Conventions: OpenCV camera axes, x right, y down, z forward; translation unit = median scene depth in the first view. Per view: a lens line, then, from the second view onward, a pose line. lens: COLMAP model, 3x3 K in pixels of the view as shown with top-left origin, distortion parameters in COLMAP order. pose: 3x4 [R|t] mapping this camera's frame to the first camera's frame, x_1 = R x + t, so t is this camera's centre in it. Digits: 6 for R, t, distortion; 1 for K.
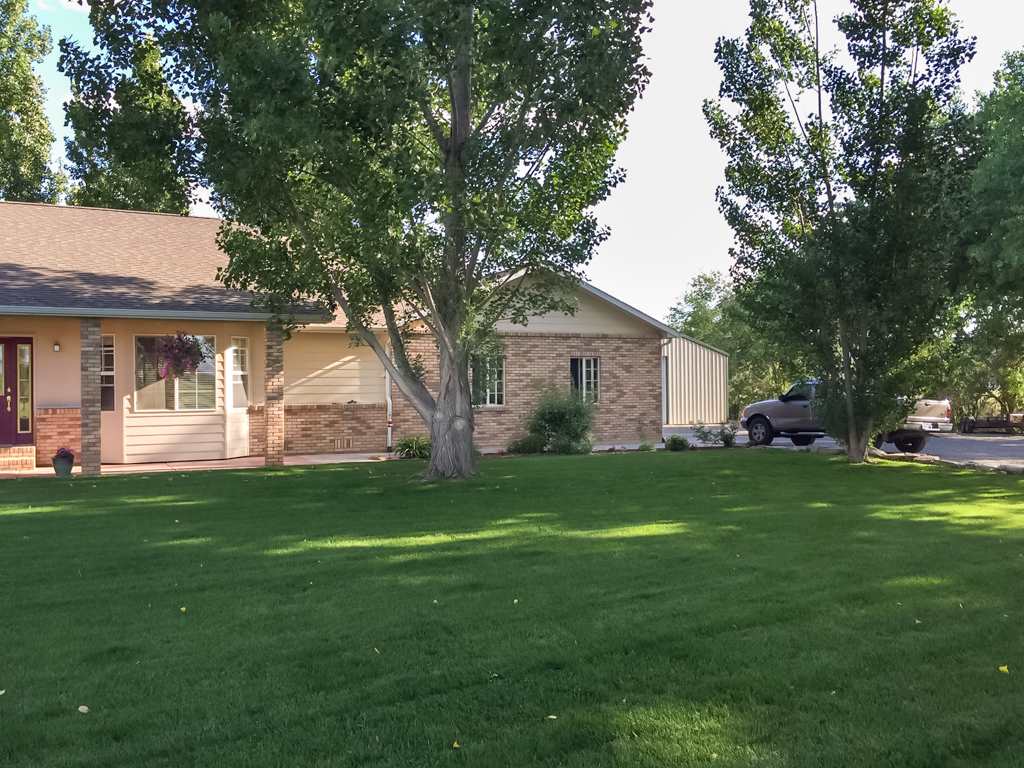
lens RADIAL K [[898.4, 0, 512.0], [0, 898.4, 384.0], [0, 0, 1]] dist [0.066500, -0.085907]
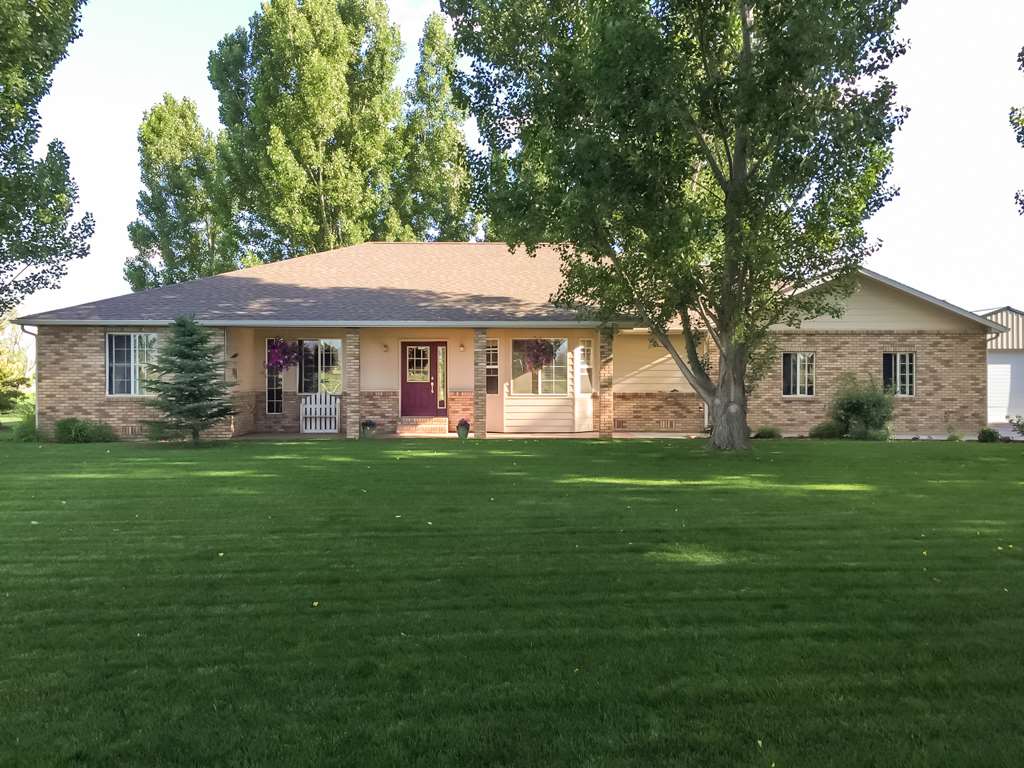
lens RADIAL K [[898.4, 0, 512.0], [0, 898.4, 384.0], [0, 0, 1]] dist [0.066500, -0.085907]
pose [[0.904754, 0.011042, -0.425791, 0.152677], [-0.007323, 0.999919, 0.010371, -0.000019], [0.425872, -0.006265, 0.904762, -0.212346]]
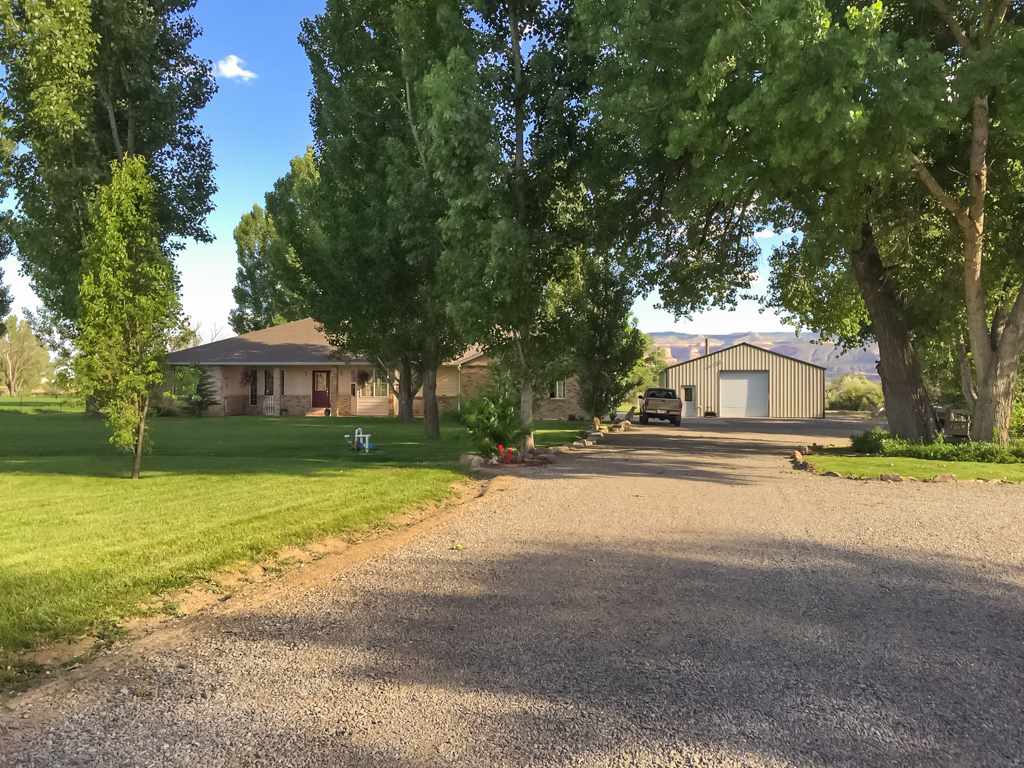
lens RADIAL K [[898.4, 0, 512.0], [0, 898.4, 384.0], [0, 0, 1]] dist [0.066500, -0.085907]
pose [[0.819905, 0.007325, -0.572453, 1.545188], [-0.006574, 0.999973, 0.003379, -0.021858], [0.572462, 0.000993, 0.819930, -1.005260]]
